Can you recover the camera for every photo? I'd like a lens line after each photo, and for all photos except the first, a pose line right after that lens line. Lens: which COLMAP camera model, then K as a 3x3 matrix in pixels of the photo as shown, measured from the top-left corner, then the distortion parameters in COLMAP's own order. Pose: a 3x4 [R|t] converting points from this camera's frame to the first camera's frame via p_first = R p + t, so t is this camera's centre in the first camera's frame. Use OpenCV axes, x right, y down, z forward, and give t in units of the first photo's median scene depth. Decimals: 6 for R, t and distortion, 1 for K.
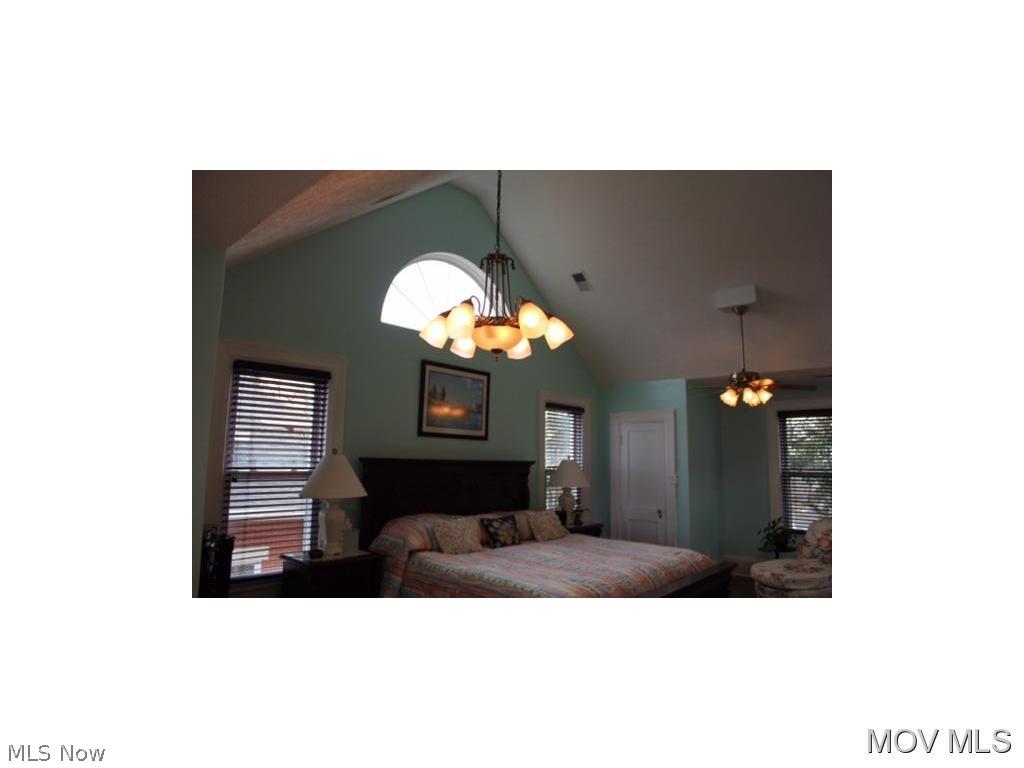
lens RADIAL K [[529.1, 0, 512.8], [0, 529.1, 381.9], [0, 0, 1]] dist [-0.103259, 0.000873]
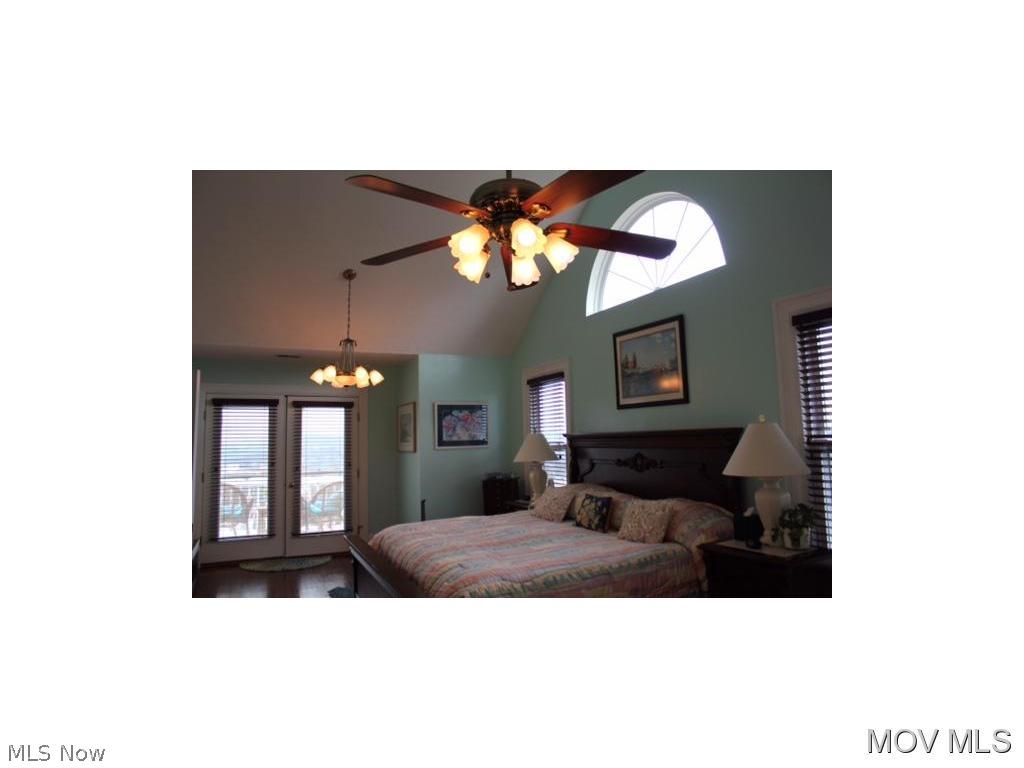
lens RADIAL K [[529.1, 0, 510.5], [0, 529.1, 380.7], [0, 0, 1]] dist [-0.103259, 0.000873]
pose [[-0.381879, -0.108365, -0.917837, 0.814207], [0.146951, 0.973349, -0.176060, 0.191763], [0.912455, -0.202111, -0.355778, 1.153028]]
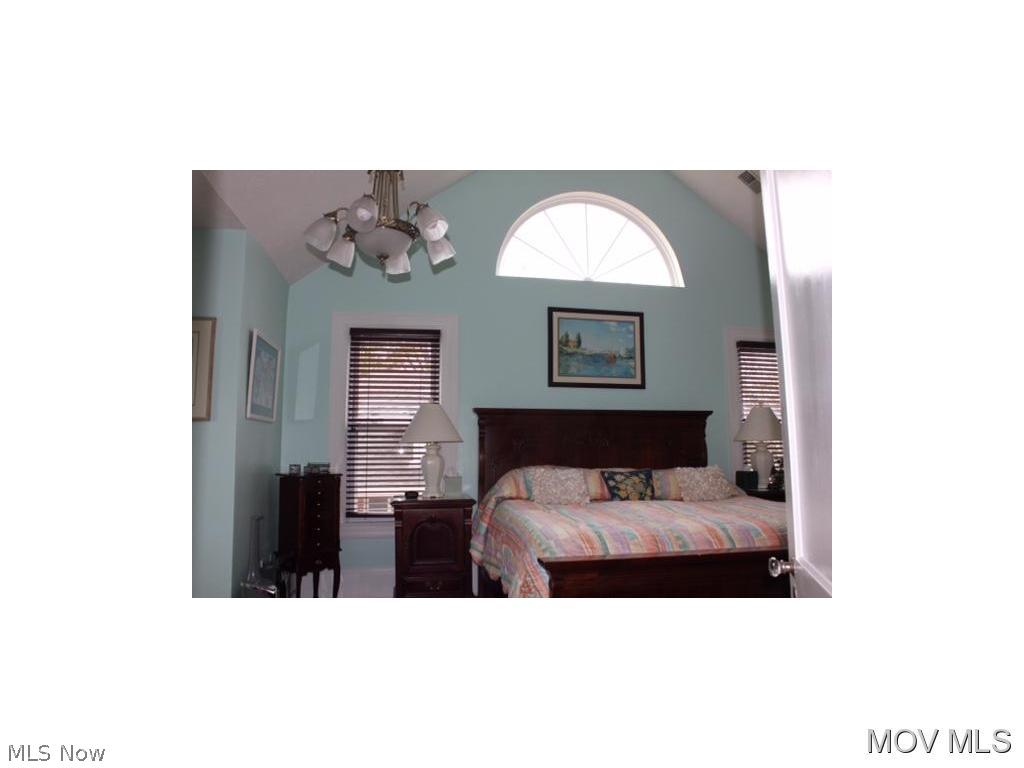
lens RADIAL K [[529.1, 0, 512.6], [0, 529.1, 386.5], [0, 0, 1]] dist [-0.103259, 0.000873]
pose [[0.784799, -0.095466, -0.612354, 0.345237], [0.105094, 0.994255, -0.020316, 0.111971], [0.610775, -0.048411, 0.790323, 0.200540]]
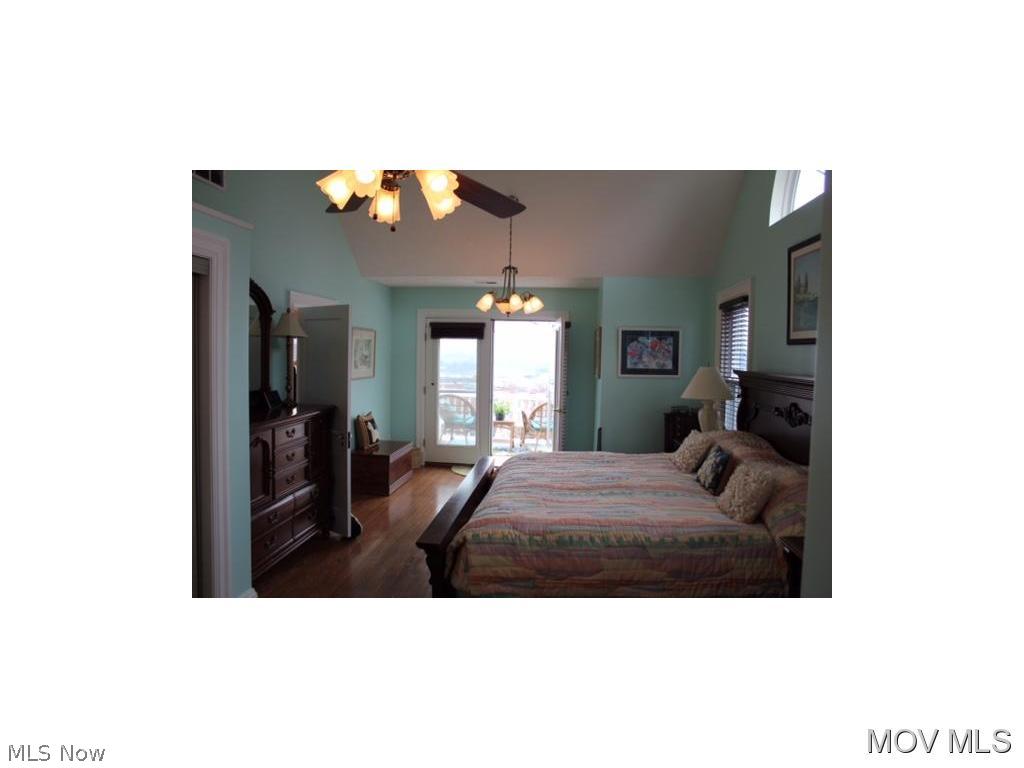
lens RADIAL K [[529.1, 0, 510.8], [0, 529.1, 378.6], [0, 0, 1]] dist [-0.103259, 0.000873]
pose [[-0.813593, -0.005361, -0.581410, 0.603734], [0.048980, 0.995771, -0.077722, 0.188782], [0.579368, -0.091712, -0.809890, 1.347660]]
